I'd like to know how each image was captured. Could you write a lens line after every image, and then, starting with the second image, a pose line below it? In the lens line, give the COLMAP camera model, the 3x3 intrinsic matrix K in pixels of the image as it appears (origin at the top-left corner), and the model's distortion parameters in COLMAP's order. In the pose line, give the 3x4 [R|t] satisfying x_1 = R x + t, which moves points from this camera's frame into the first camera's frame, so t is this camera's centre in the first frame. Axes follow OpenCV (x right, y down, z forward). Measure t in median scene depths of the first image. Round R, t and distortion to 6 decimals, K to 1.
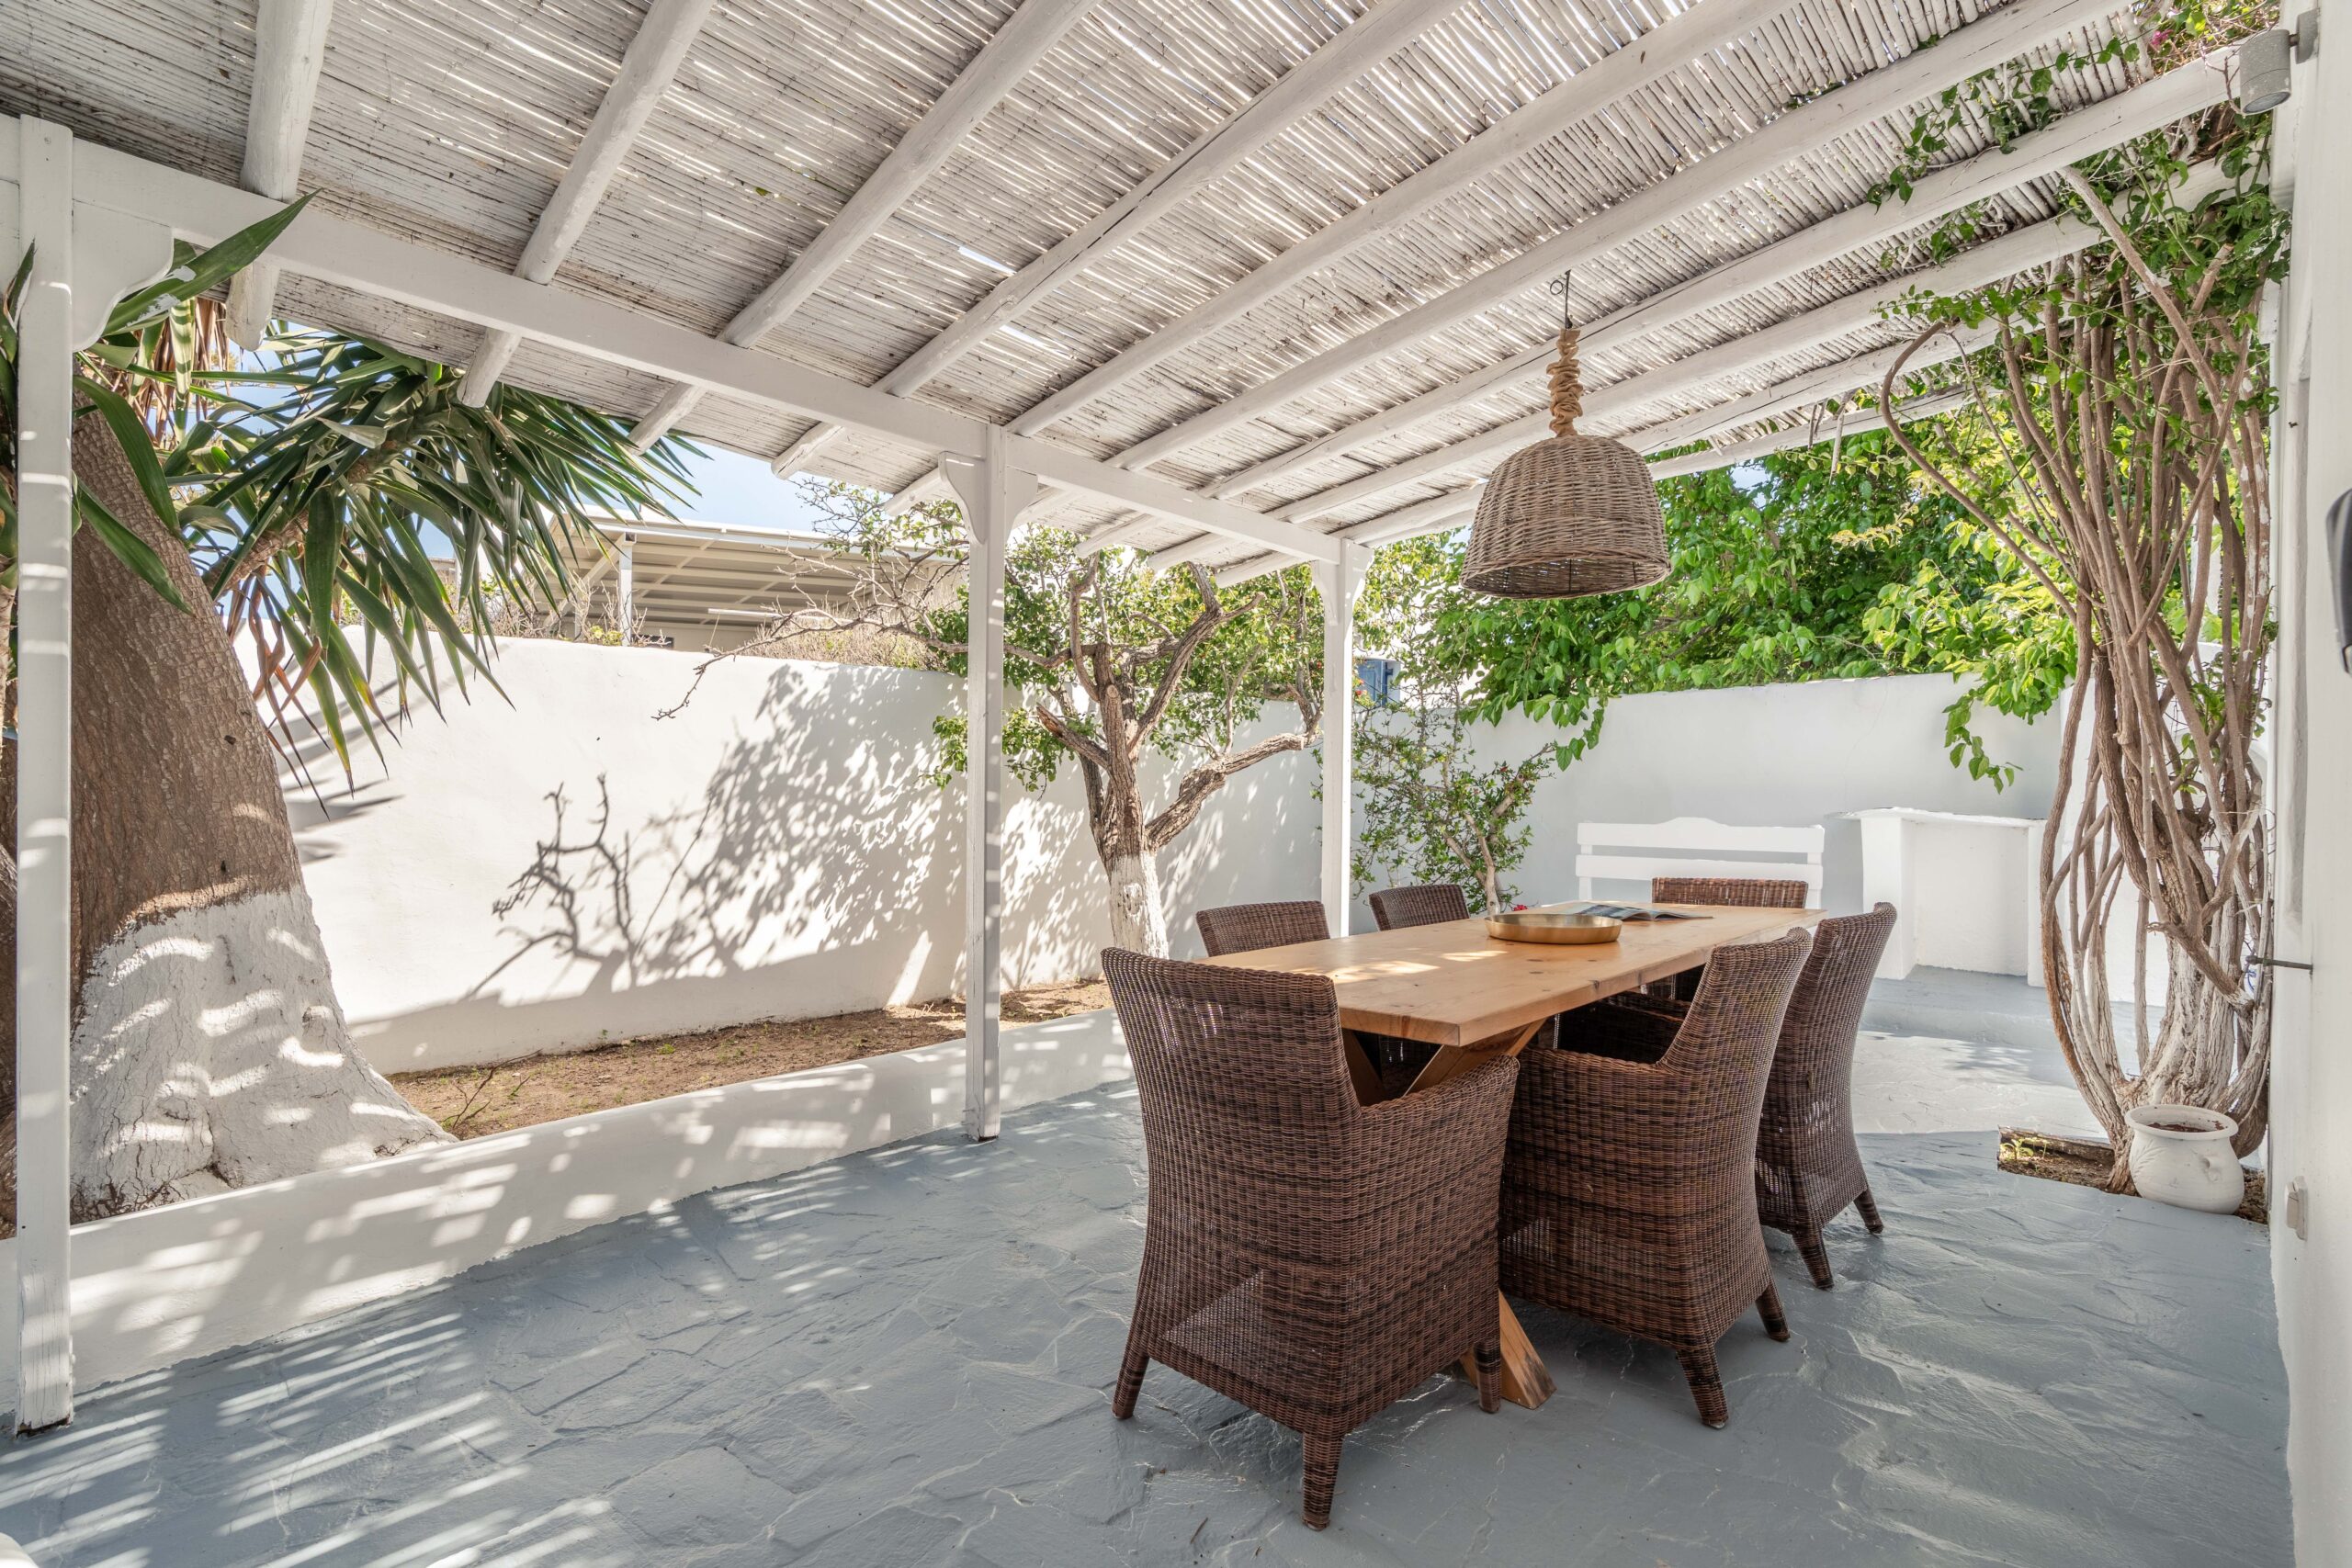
lens RADIAL K [[1046.8, 0, 1176.0], [0, 1046.8, 784.0], [0, 0, 1]] dist [-0.000381, 0.000096]
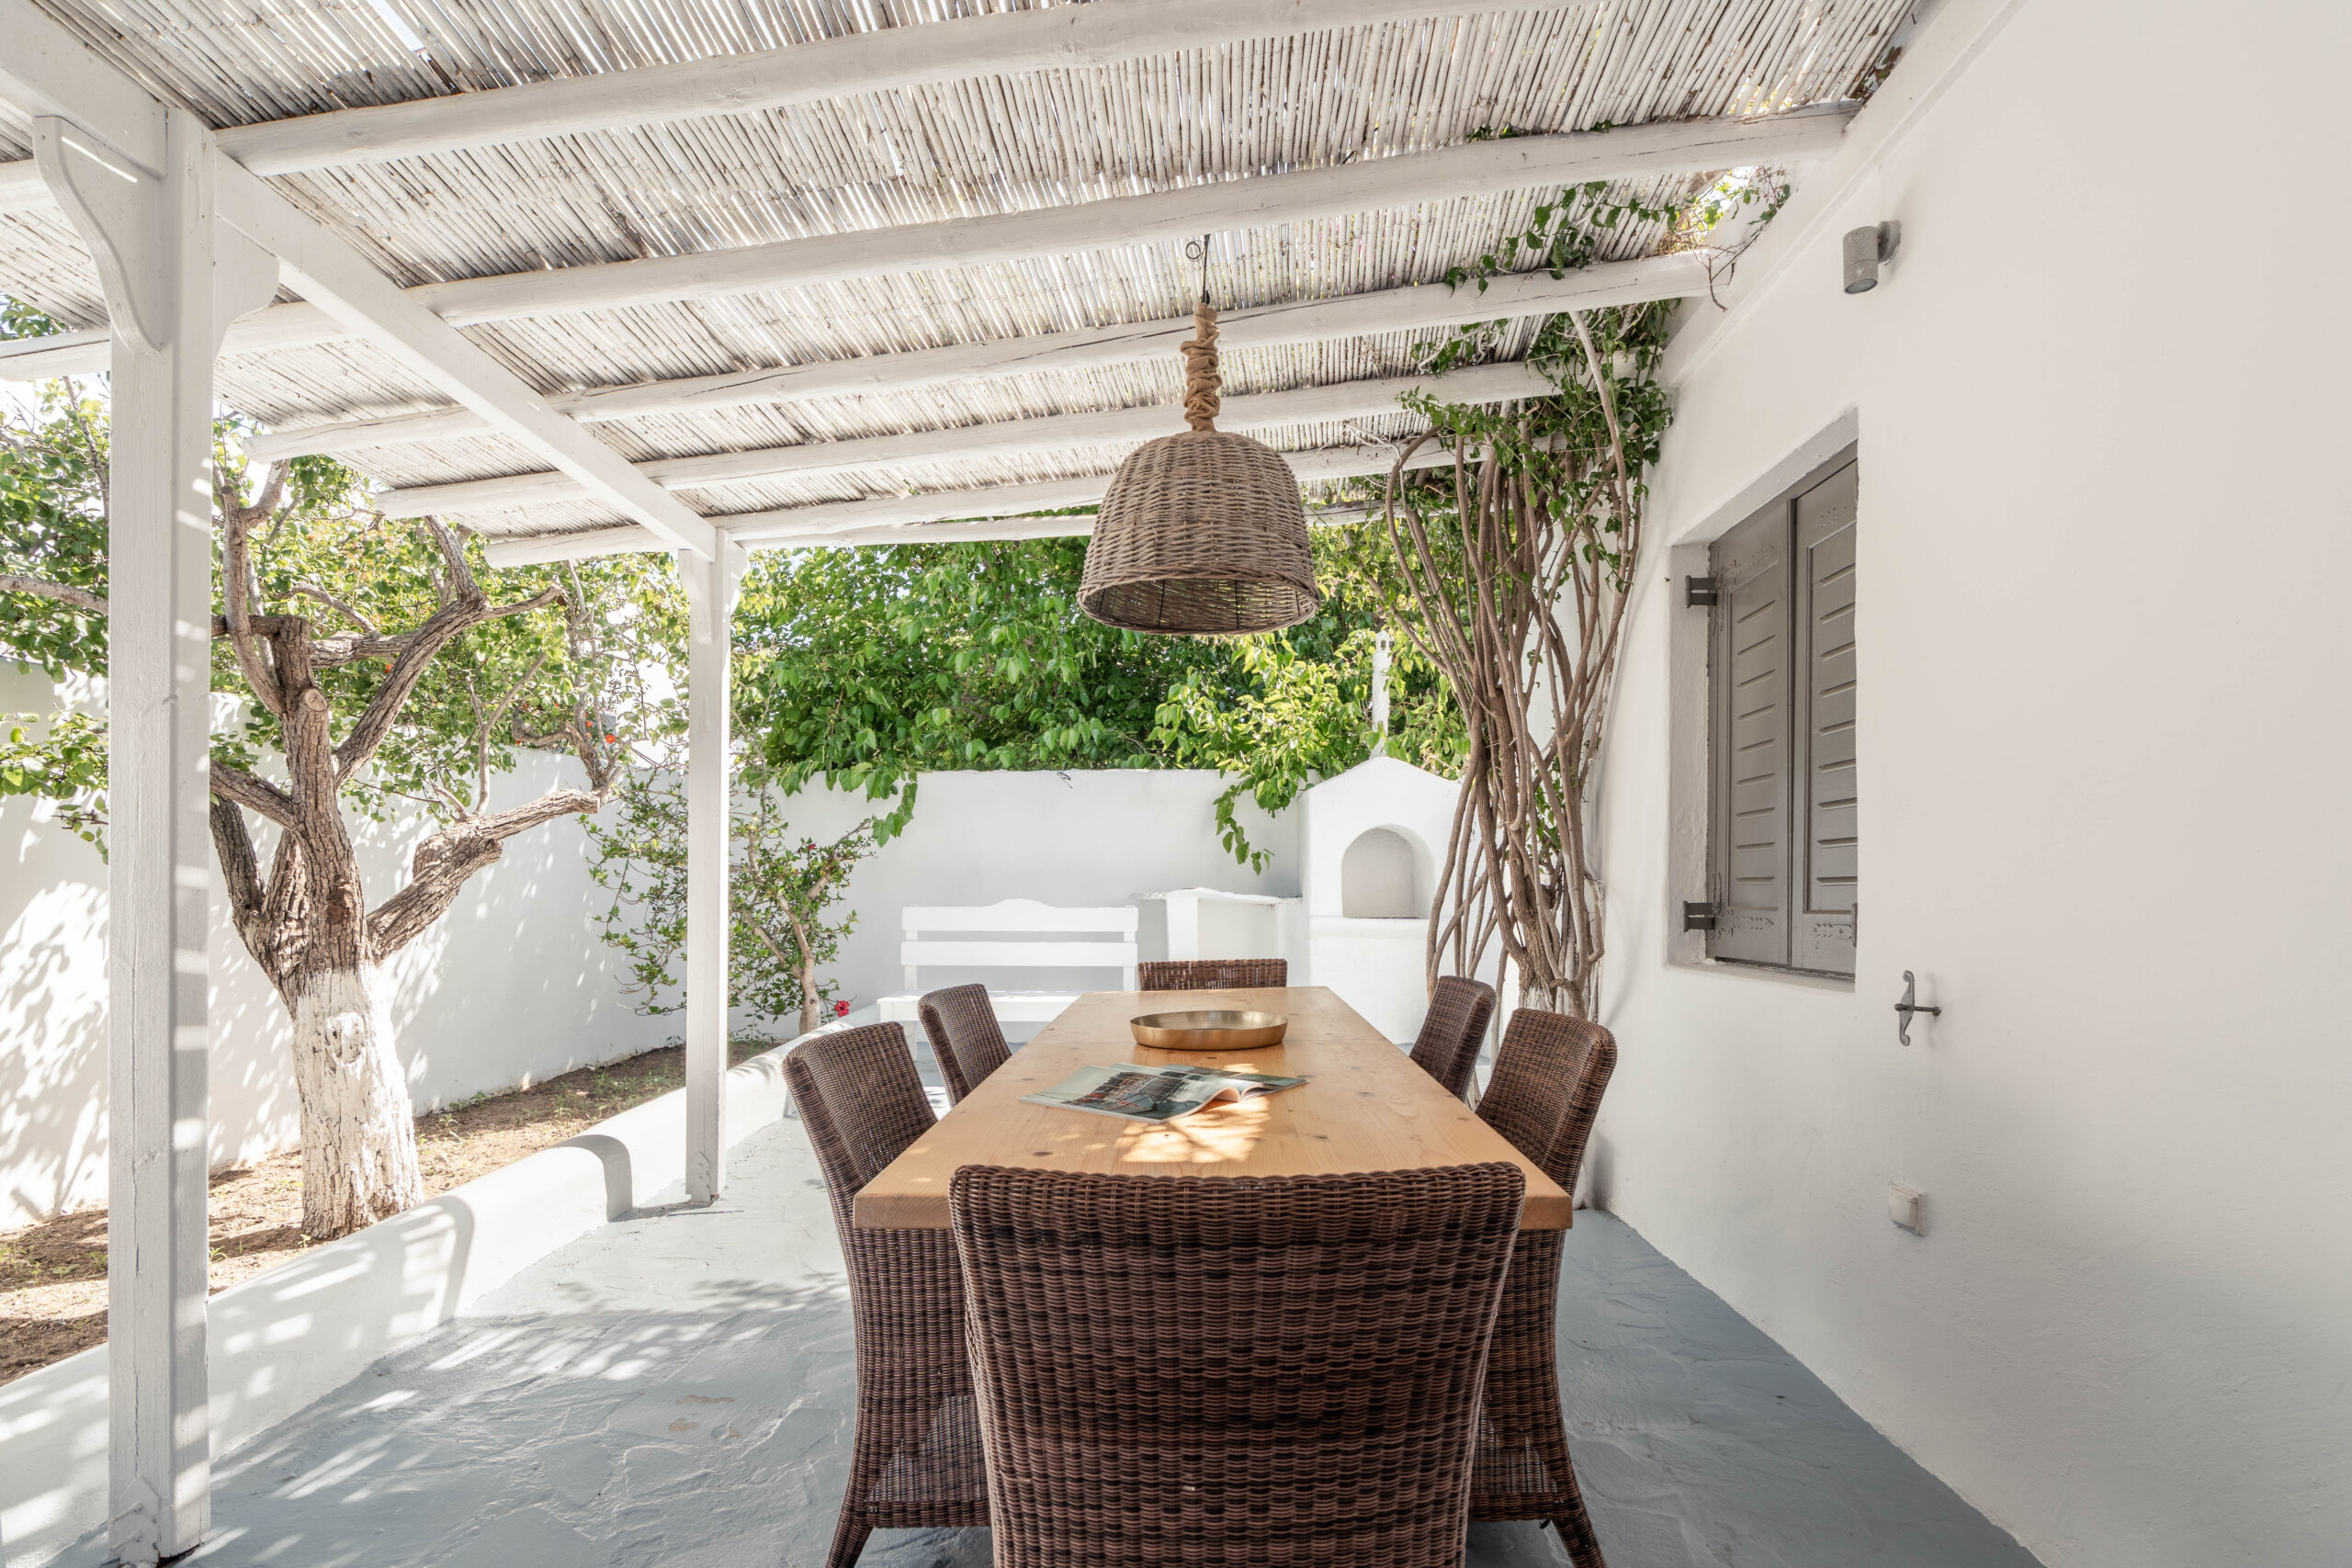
lens RADIAL K [[1075.6, 0, 1175.7], [0, 1075.6, 868.9], [0, 0, 1]] dist [-0.010794, 0.000904]
pose [[0.732319, 0.008369, 0.680911, -0.120139], [-0.008095, 0.999961, -0.003584, 0.008043], [-0.680914, -0.002887, 0.732358, 0.220790]]
